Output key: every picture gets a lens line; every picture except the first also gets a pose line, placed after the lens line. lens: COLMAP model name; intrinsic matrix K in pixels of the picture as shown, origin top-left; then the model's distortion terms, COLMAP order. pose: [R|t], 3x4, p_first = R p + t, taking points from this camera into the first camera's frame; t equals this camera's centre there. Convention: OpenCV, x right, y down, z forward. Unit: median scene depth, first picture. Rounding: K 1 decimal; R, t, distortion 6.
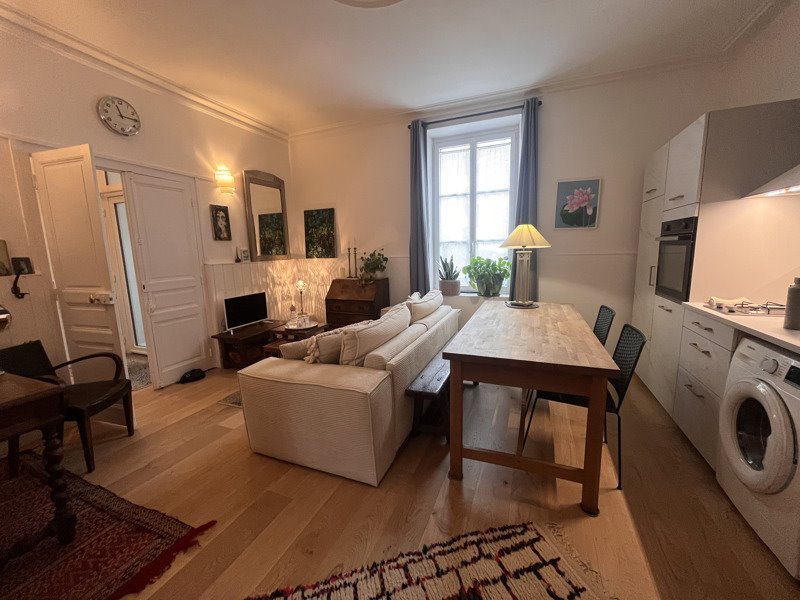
lens RADIAL K [[323.3, 0, 399.6], [0, 323.3, 299.3], [0, 0, 1]] dist [0.000041, -0.000055]
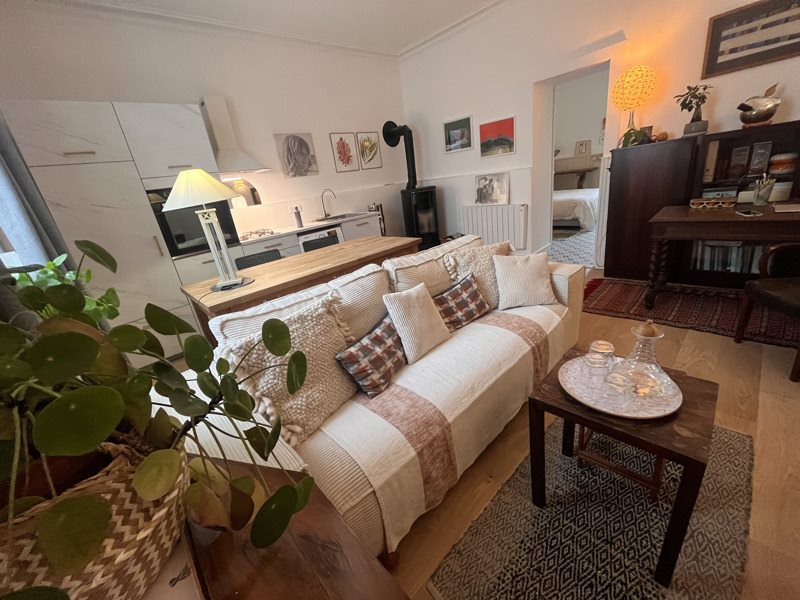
lens RADIAL K [[323.3, 0, 400.0], [0, 323.3, 299.3], [0, 0, 1]] dist [0.000041, -0.000055]
pose [[-0.898113, -0.005357, 0.439732, -0.346726], [0.219437, 0.861085, 0.458672, -0.237704], [-0.381104, 0.508433, -0.772176, 1.680468]]
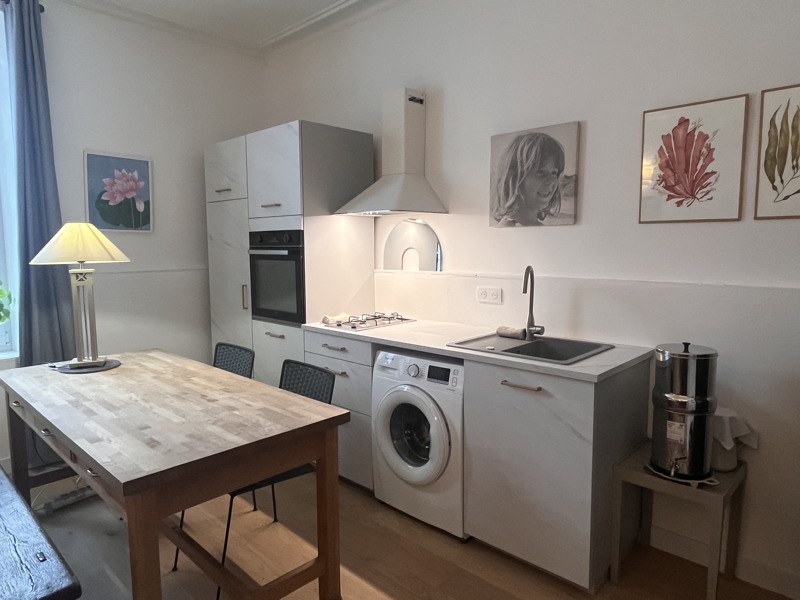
lens RADIAL K [[509.7, 0, 398.2], [0, 509.7, 299.5], [0, 0, 1]] dist [0.006411, -0.002853]
pose [[0.359258, -0.075283, 0.930197, -0.276284], [0.137664, 0.990112, 0.026964, -0.051260], [-0.923029, 0.118367, 0.366070, 0.201738]]
